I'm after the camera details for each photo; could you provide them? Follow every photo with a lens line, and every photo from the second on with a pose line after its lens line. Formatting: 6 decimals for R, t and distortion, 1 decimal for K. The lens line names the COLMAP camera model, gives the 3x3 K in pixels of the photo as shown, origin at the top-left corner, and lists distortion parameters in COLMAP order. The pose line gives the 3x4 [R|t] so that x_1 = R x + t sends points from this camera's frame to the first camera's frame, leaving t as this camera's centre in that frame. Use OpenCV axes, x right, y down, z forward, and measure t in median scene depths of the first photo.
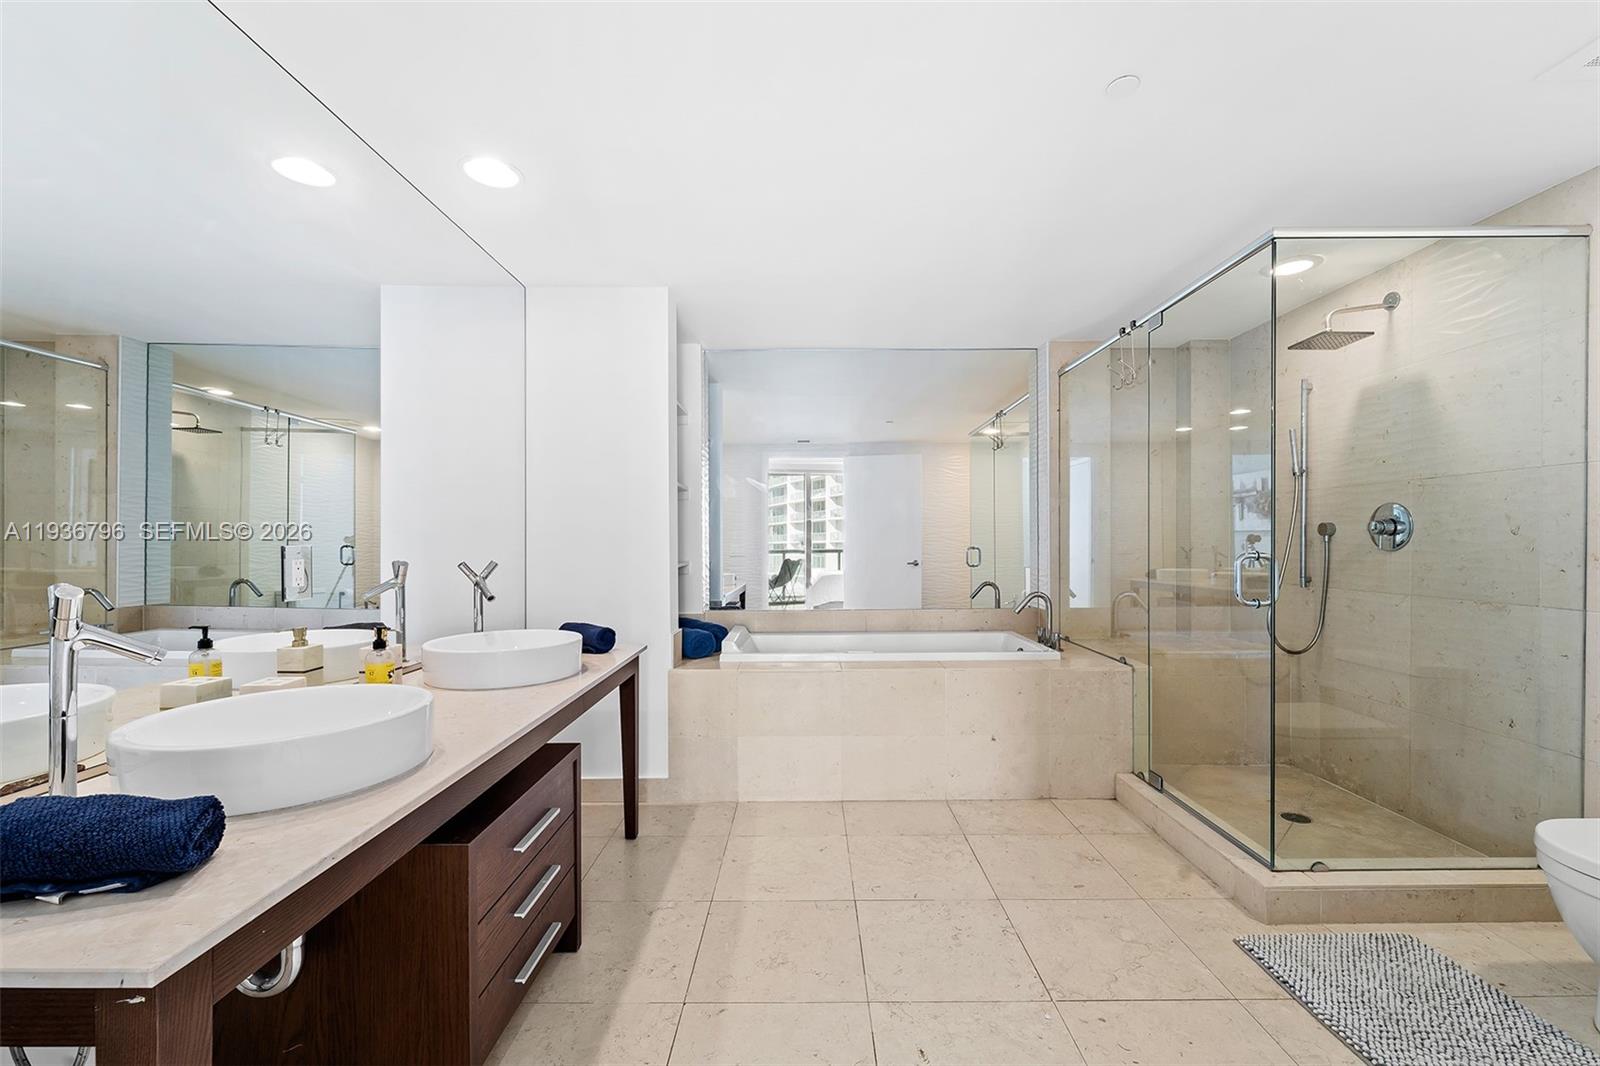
lens RADIAL K [[644.5, 0, 798.3], [0, 644.5, 528.9], [0, 0, 1]] dist [0.011023, -0.005511]
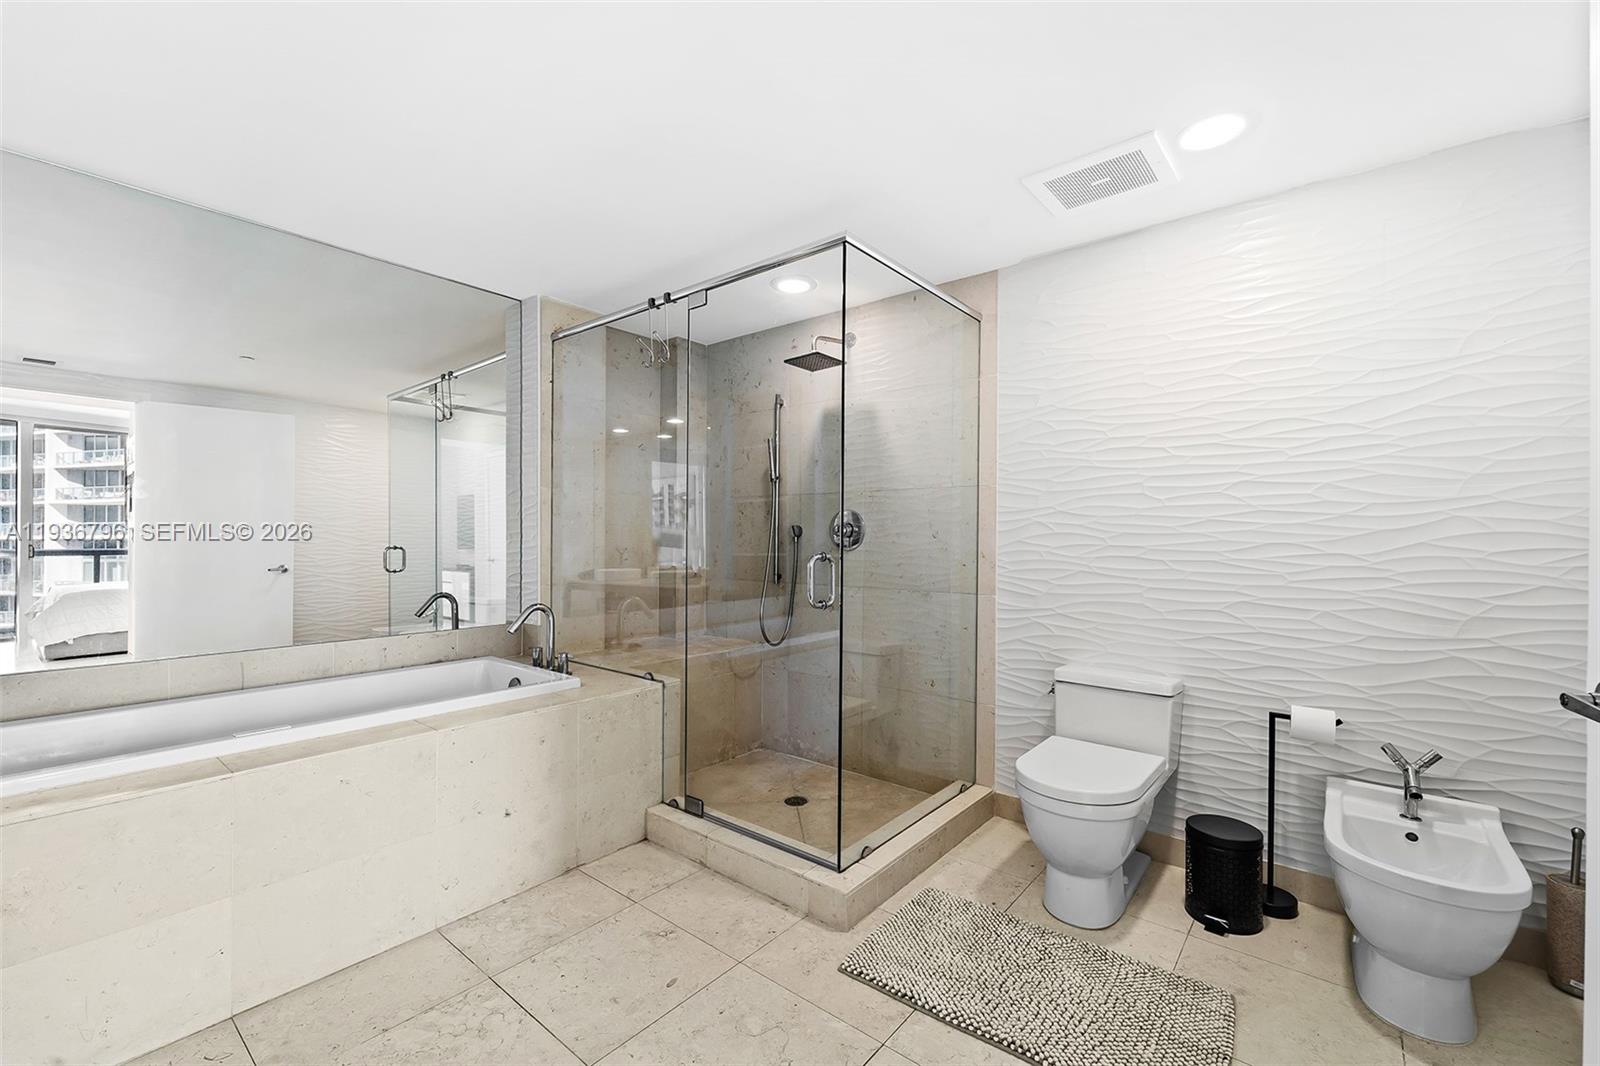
lens RADIAL K [[660.5, 0, 807.0], [0, 660.5, 534.4], [0, 0, 1]] dist [0.000724, -0.000154]
pose [[0.623097, 0.015241, 0.781996, -0.073188], [-0.022980, 0.999735, -0.001174, 0.007585], [-0.781807, -0.017239, 0.623282, 0.296424]]
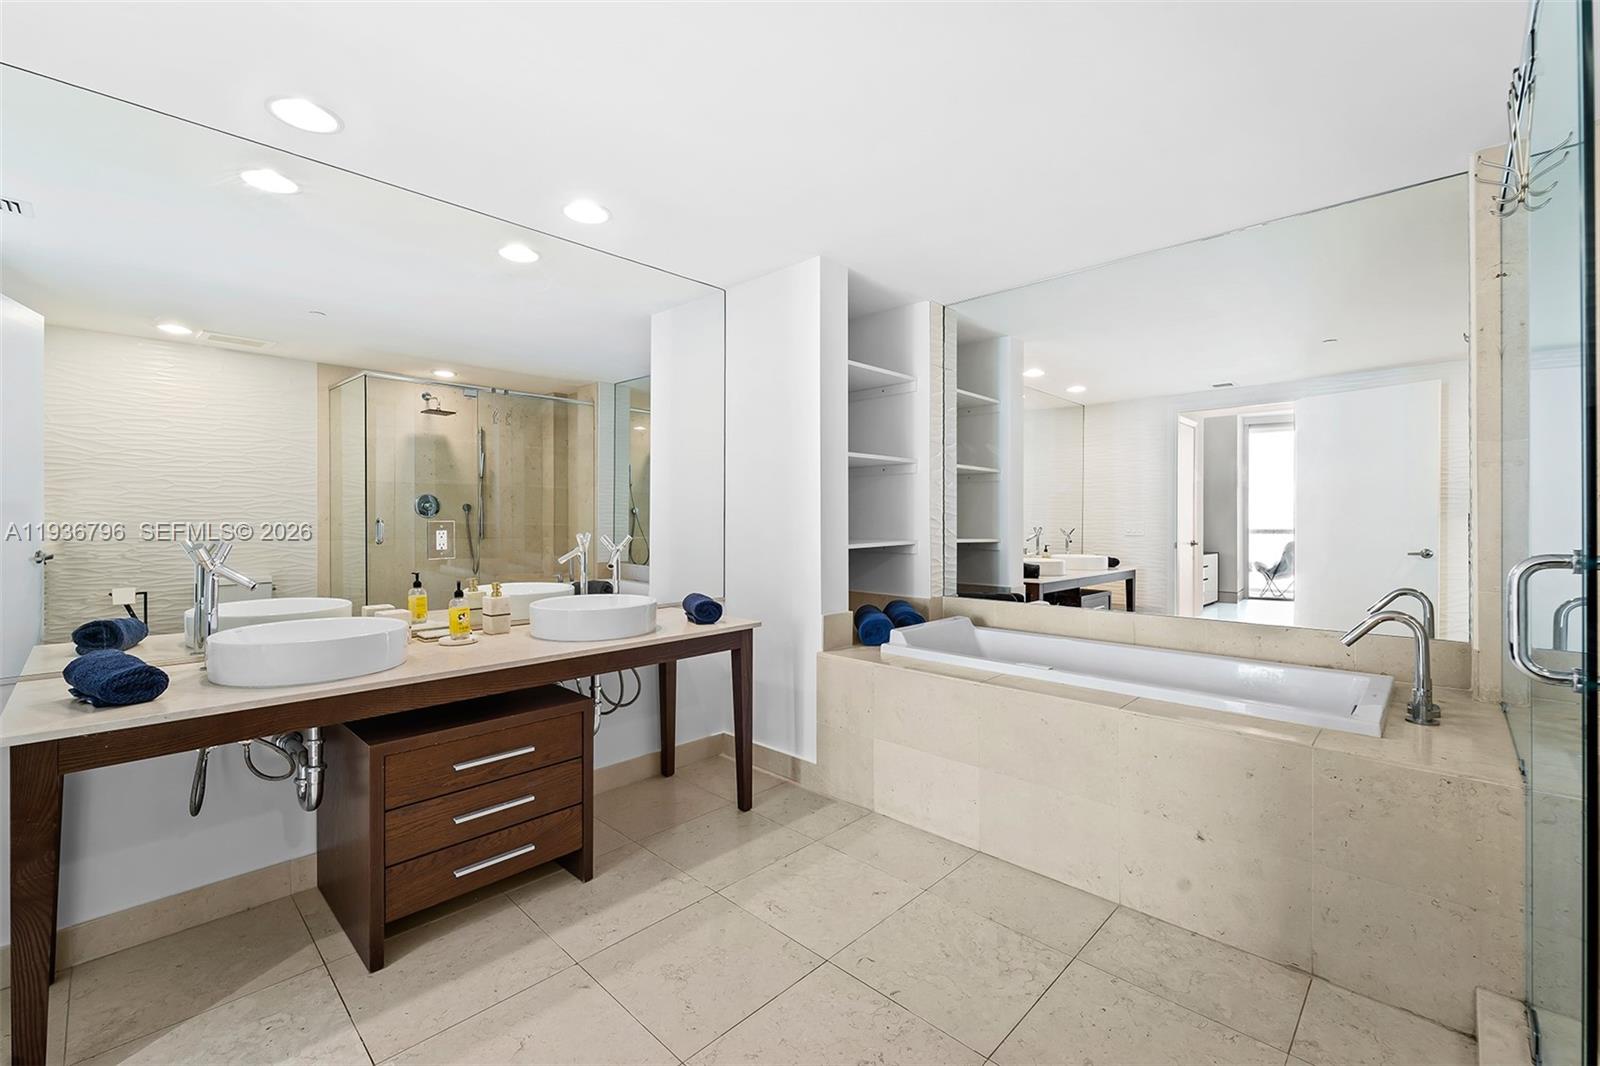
lens RADIAL K [[664.1, 0, 798.3], [0, 664.1, 500.6], [0, 0, 1]] dist [0.000566, -0.000633]
pose [[0.727875, -0.010873, -0.685624, 0.478661], [0.008536, 0.999940, -0.006795, -0.000105], [0.685657, -0.000906, 0.727924, 0.273081]]
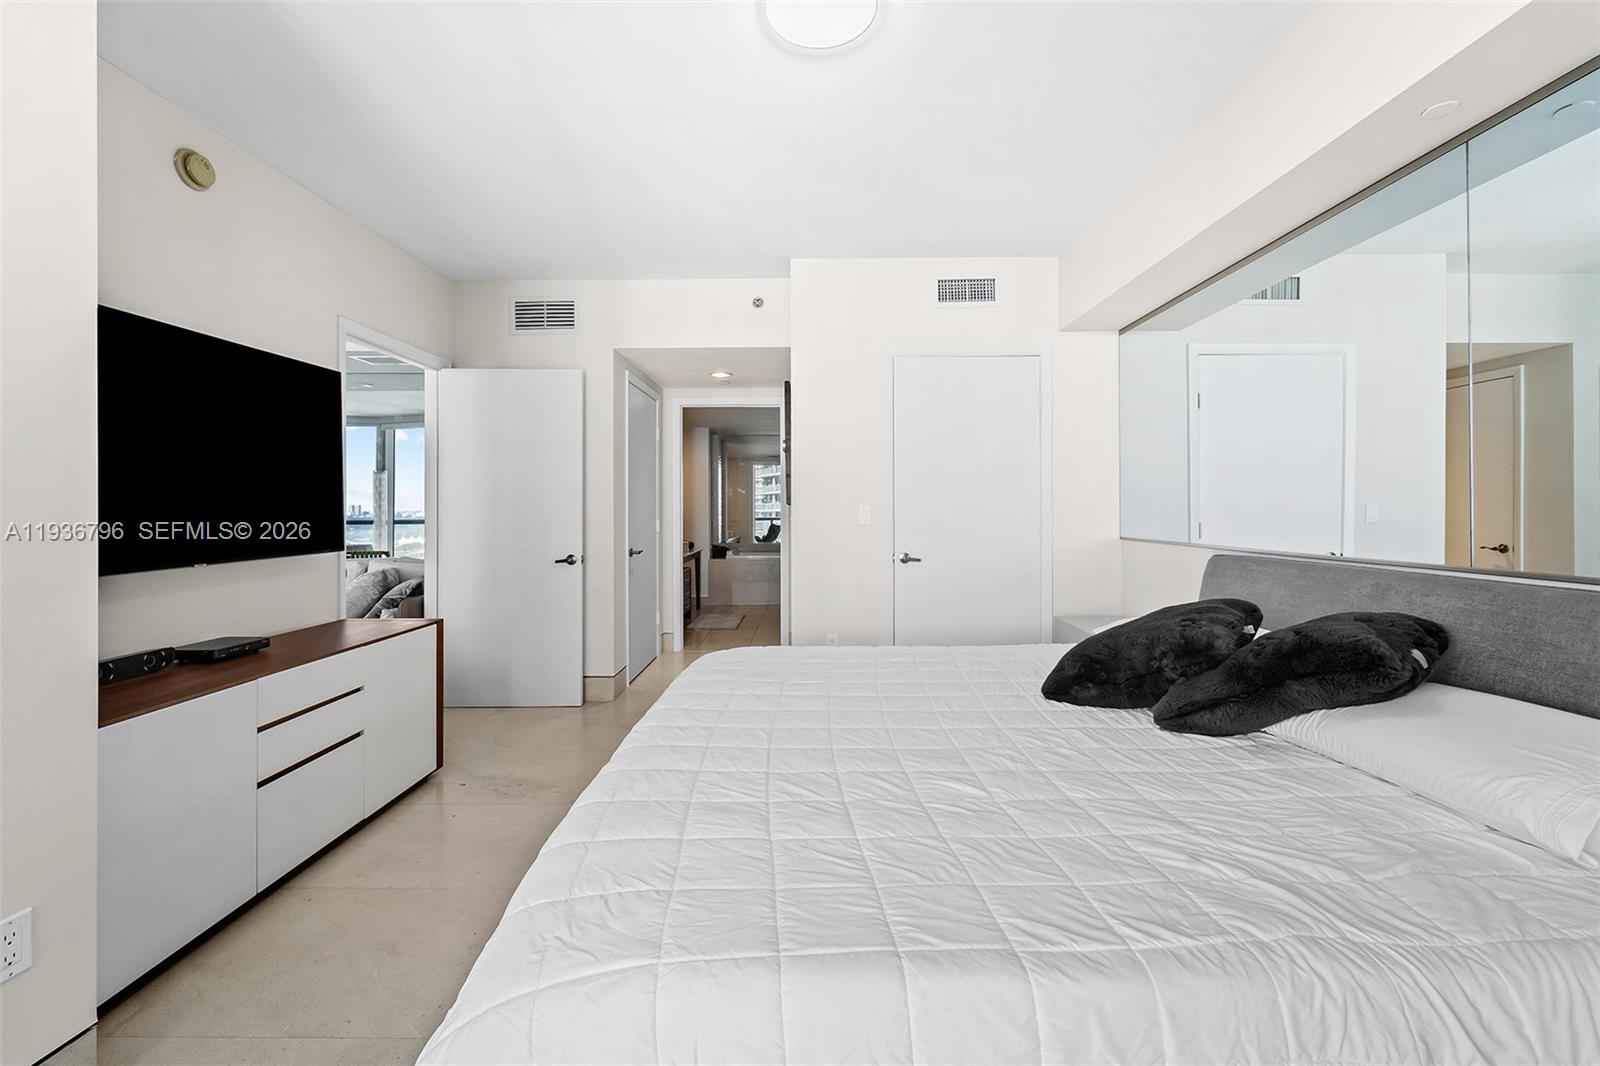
lens RADIAL K [[664.1, 0, 798.3], [0, 664.1, 500.6], [0, 0, 1]] dist [0.000566, -0.000633]
pose [[0.999933, -0.002588, -0.011320, 0.255799], [0.002698, 0.999949, 0.009716, -0.089621], [0.011294, -0.009745, 0.999889, -2.119564]]
